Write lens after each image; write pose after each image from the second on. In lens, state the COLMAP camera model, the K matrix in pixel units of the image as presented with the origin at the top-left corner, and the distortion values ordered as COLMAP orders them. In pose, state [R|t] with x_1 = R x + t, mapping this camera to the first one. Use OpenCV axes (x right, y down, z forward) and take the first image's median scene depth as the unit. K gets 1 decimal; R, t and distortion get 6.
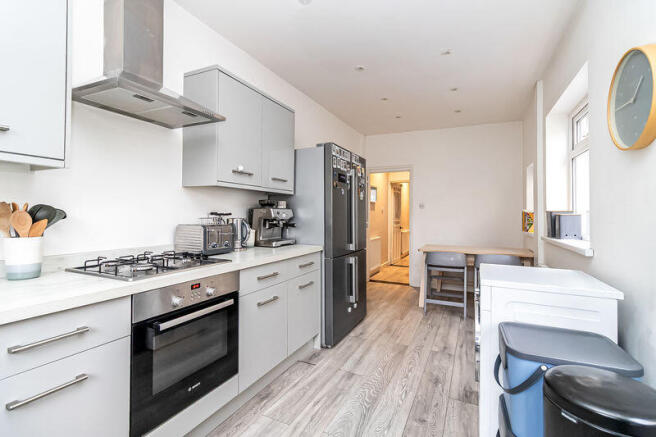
lens RADIAL K [[300.1, 0, 328.3], [0, 300.1, 213.6], [0, 0, 1]] dist [-0.001679, -0.000131]
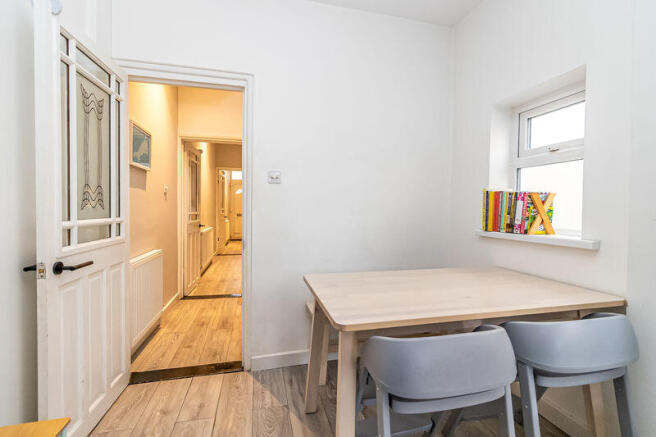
lens RADIAL K [[300.1, 0, 326.4], [0, 300.1, 215.0], [0, 0, 1]] dist [-0.001679, -0.000131]
pose [[0.777605, -0.014303, 0.628591, 0.074618], [-0.004141, 0.999603, 0.027868, 0.010951], [-0.628740, -0.024273, 0.777237, 0.436952]]
